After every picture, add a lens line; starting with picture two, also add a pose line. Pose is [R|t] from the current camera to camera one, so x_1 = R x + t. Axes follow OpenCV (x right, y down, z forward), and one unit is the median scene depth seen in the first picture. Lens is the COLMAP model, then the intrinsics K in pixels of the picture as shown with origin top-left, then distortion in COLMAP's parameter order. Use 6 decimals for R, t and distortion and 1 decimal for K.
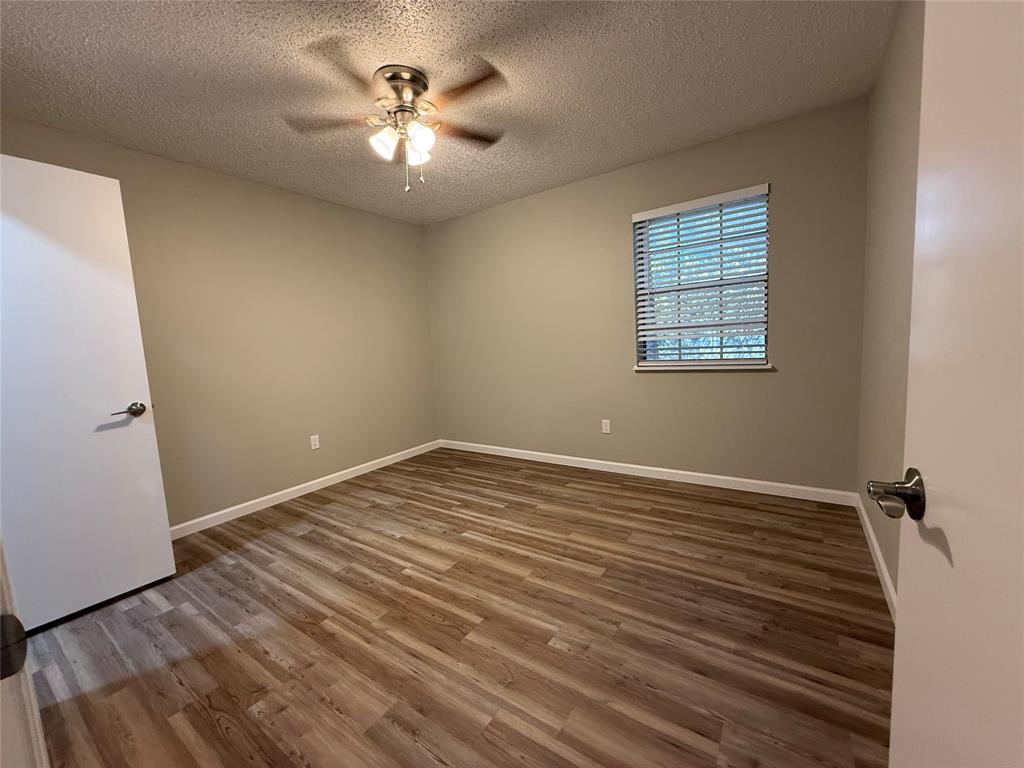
lens RADIAL K [[409.1, 0, 511.9], [0, 409.1, 382.5], [0, 0, 1]] dist [0.000644, 0.000167]
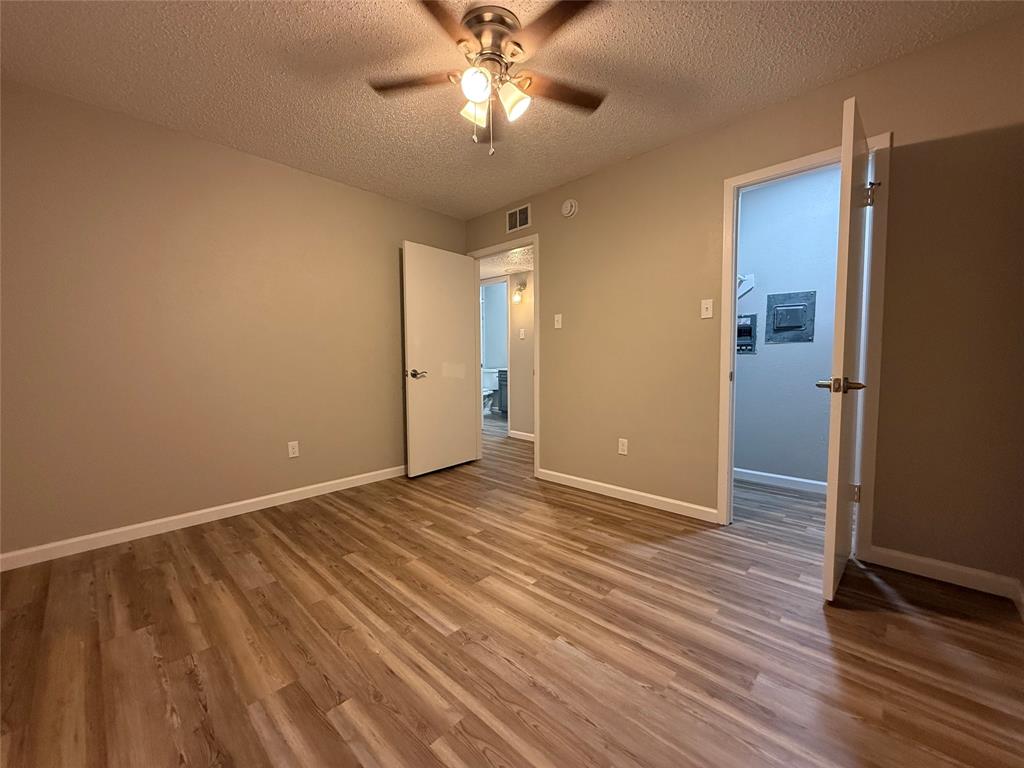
lens RADIAL K [[409.1, 0, 511.9], [0, 409.1, 382.5], [0, 0, 1]] dist [0.000644, 0.000167]
pose [[-0.985861, 0.053566, 0.158773, -0.369485], [0.078531, 0.984725, 0.155401, -0.111763], [-0.148024, 0.165673, -0.975009, 1.757776]]
